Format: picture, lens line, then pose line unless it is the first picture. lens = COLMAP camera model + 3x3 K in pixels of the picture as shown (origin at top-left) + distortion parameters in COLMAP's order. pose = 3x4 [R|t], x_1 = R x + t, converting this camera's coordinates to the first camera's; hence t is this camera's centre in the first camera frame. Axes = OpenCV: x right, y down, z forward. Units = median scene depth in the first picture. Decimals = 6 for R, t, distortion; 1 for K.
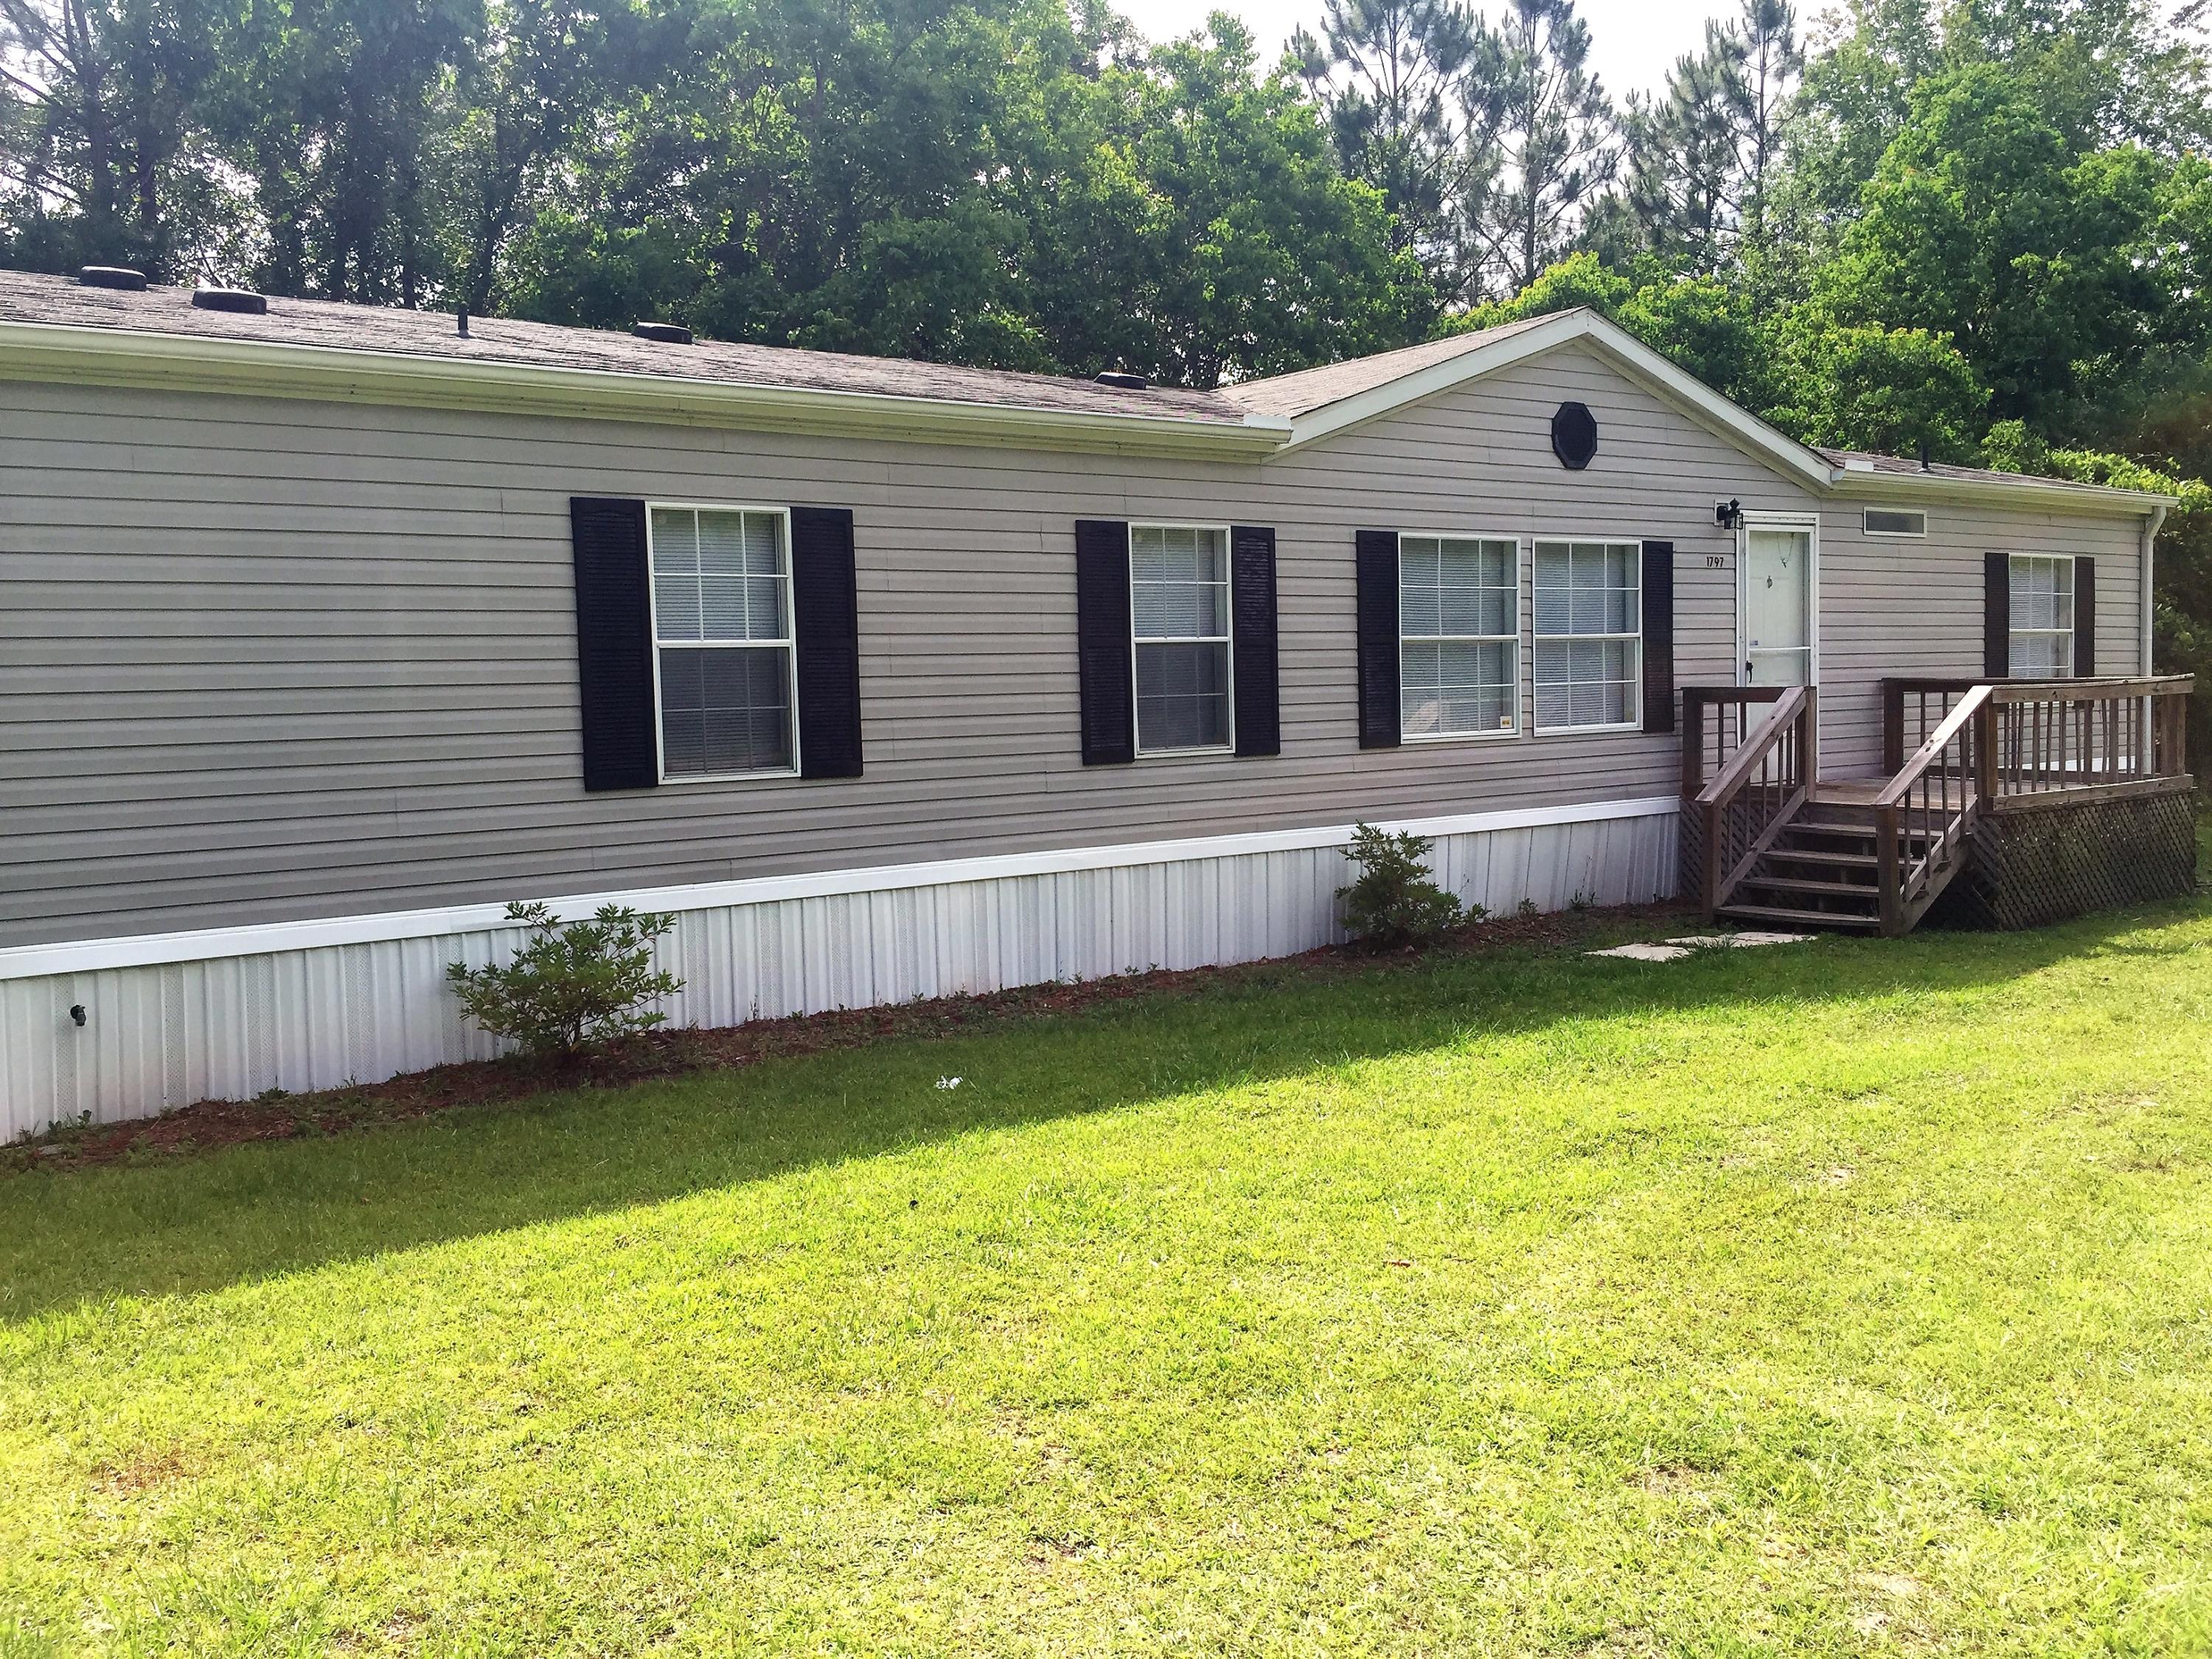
lens RADIAL K [[1973.8, 0, 1115.9], [0, 1973.8, 818.8], [0, 0, 1]] dist [0.051996, -0.002516]
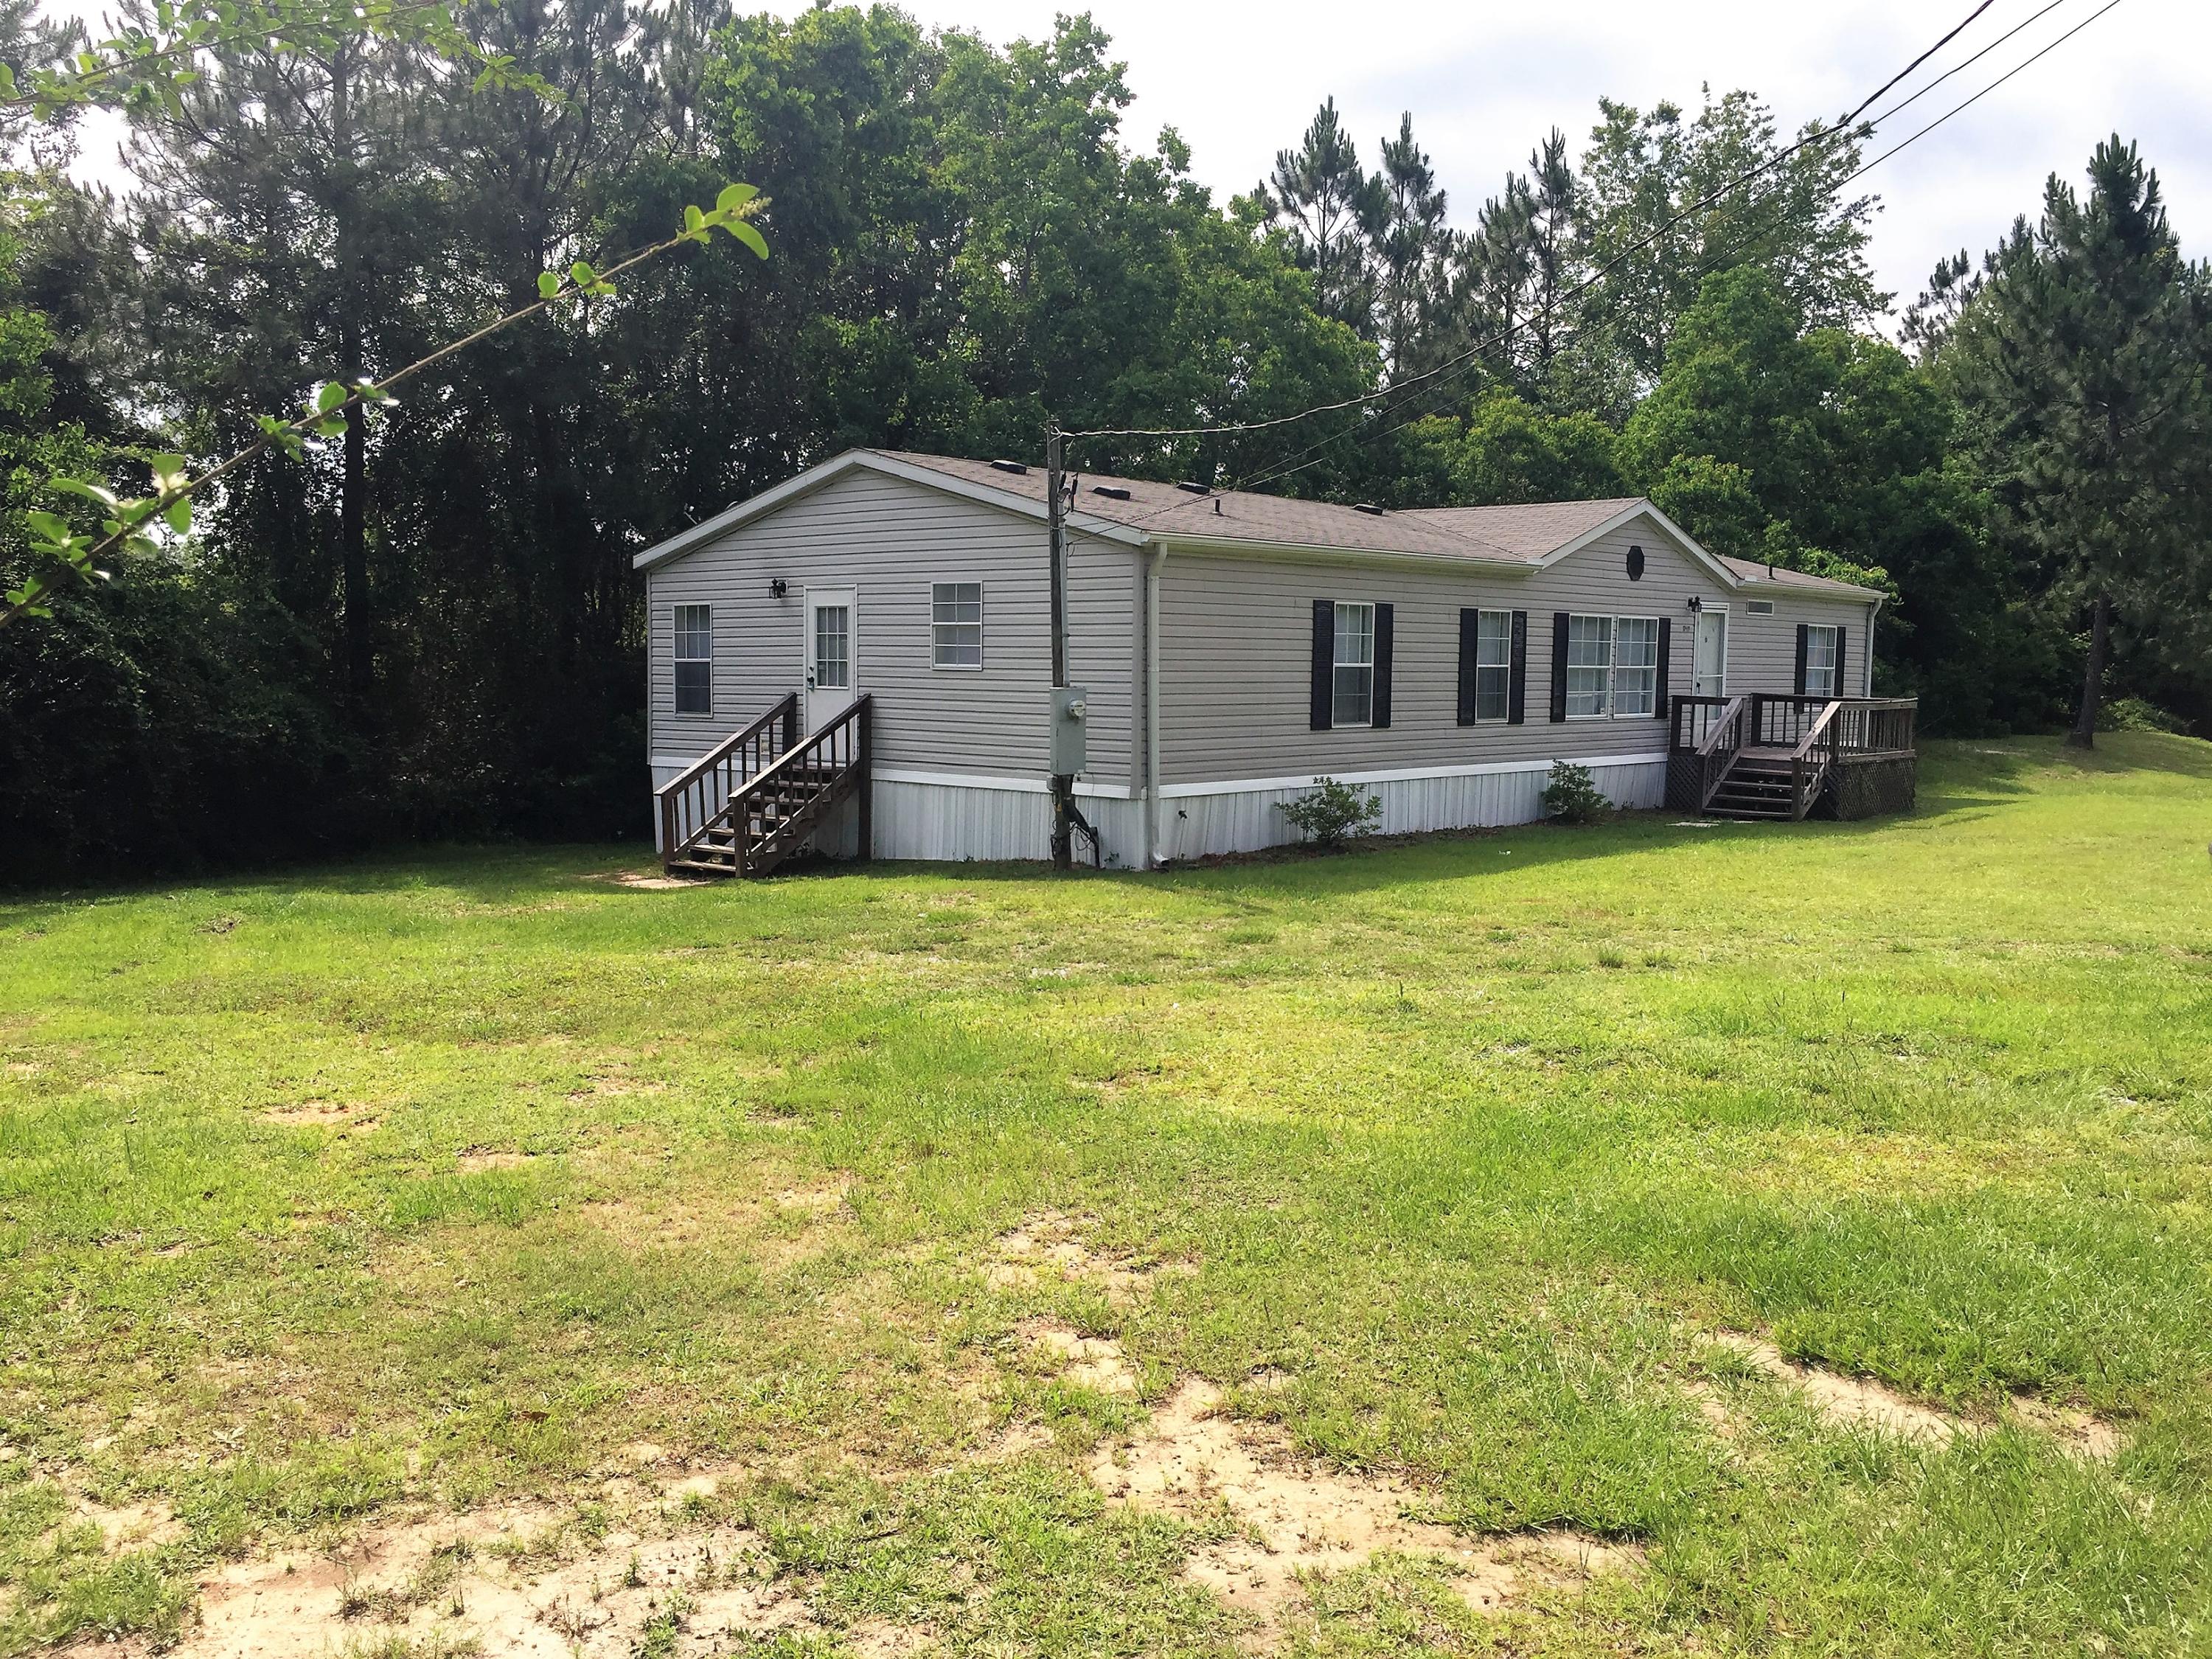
lens RADIAL K [[1973.8, 0, 1115.9], [0, 1973.8, 818.8], [0, 0, 1]] dist [0.051996, -0.002516]
pose [[0.981180, 0.028972, 0.190912, -0.678943], [-0.032988, 0.999296, 0.017891, 0.040356], [-0.190259, -0.023852, 0.981444, -0.869385]]
